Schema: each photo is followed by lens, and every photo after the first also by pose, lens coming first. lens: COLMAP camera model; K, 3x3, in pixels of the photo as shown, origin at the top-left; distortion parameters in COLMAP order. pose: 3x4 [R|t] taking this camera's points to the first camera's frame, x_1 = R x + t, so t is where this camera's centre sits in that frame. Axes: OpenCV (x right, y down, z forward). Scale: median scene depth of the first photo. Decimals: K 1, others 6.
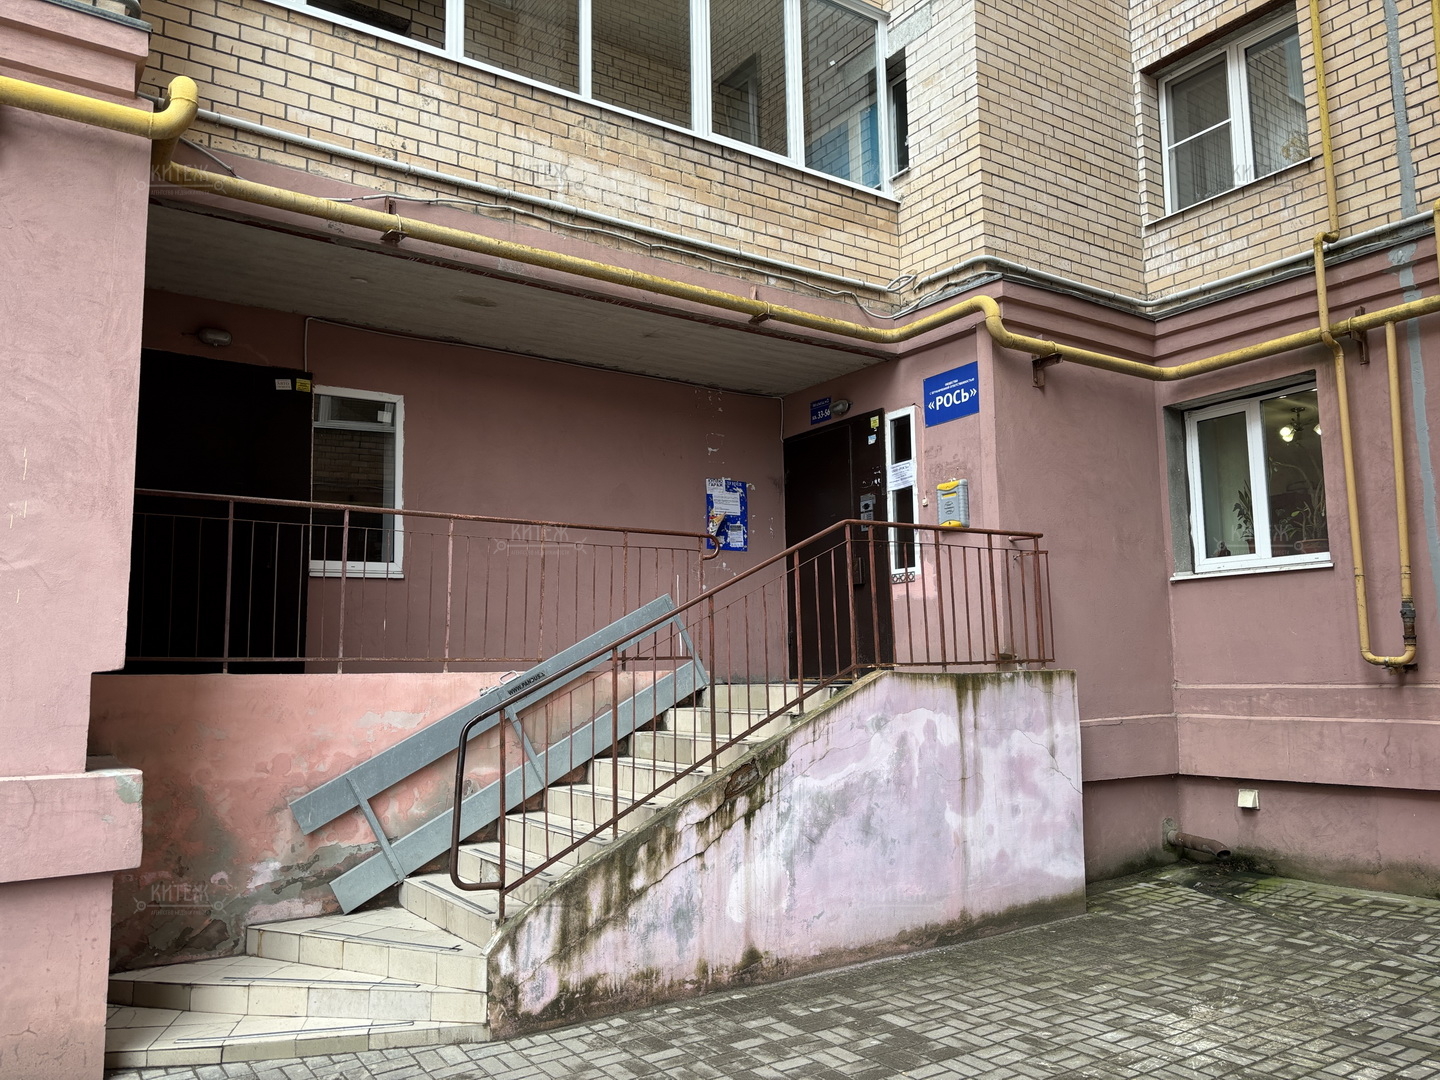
lens RADIAL K [[1088.5, 0, 723.9], [0, 1088.5, 531.5], [0, 0, 1]] dist [0.065102, -0.072904]
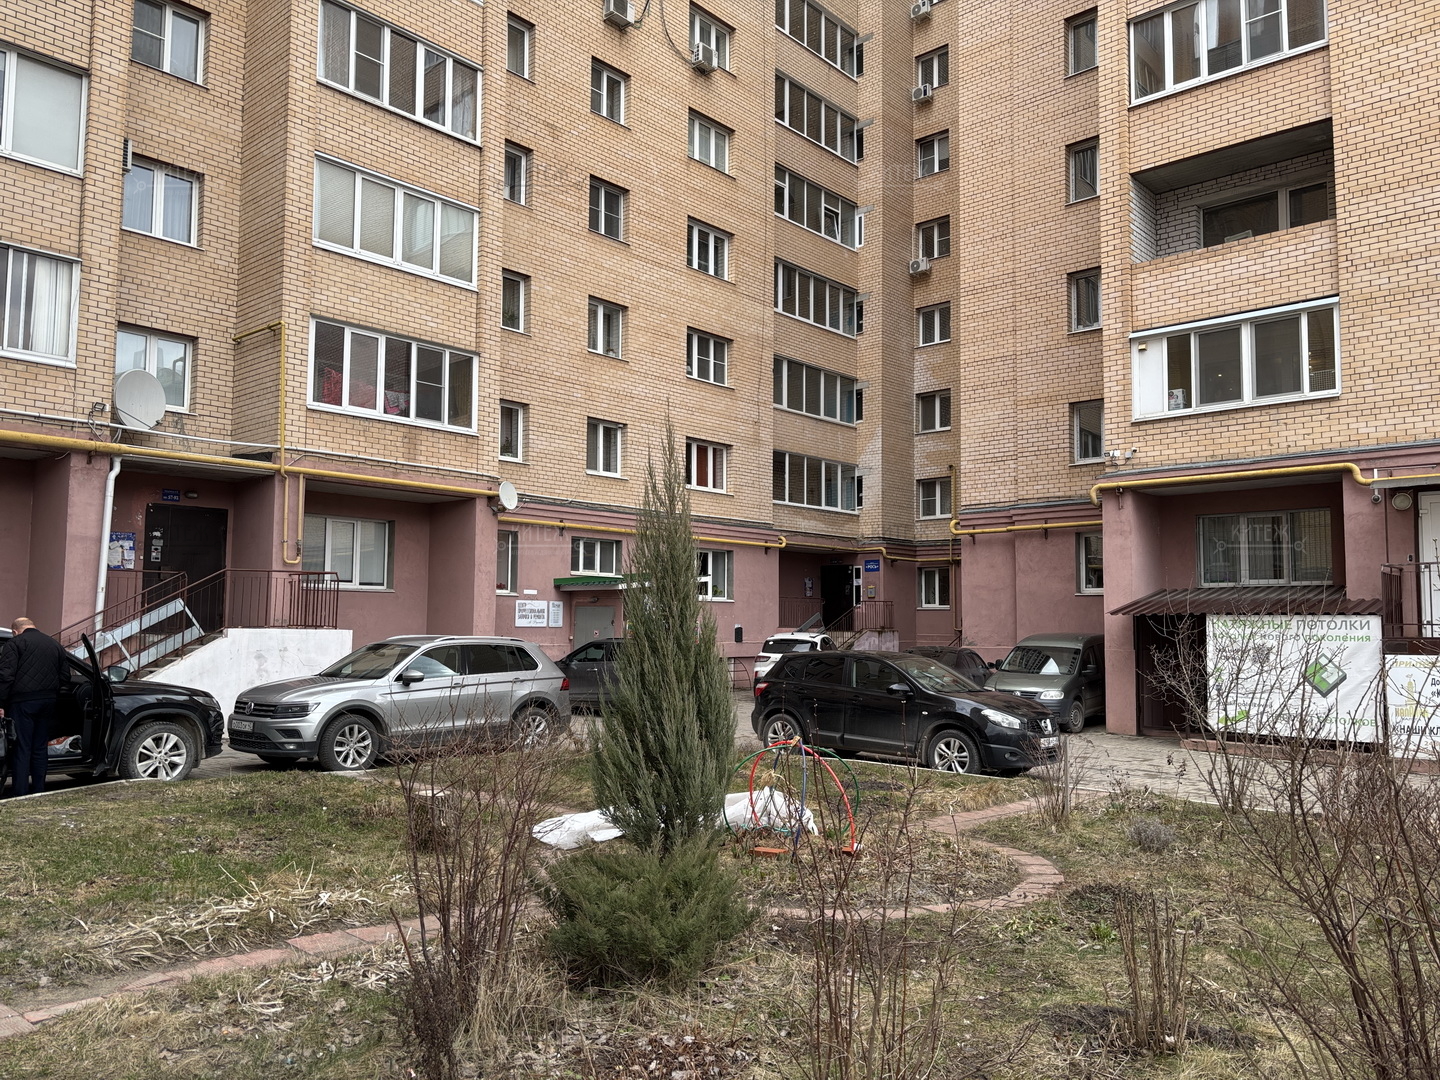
lens RADIAL K [[1088.5, 0, 709.3], [0, 1088.5, 540.9], [0, 0, 1]] dist [0.065102, -0.072904]
pose [[0.973850, 0.038274, 0.223943, -1.392267], [-0.050556, 0.997500, 0.049368, -0.404975], [-0.221494, -0.059399, 0.973351, -3.057735]]
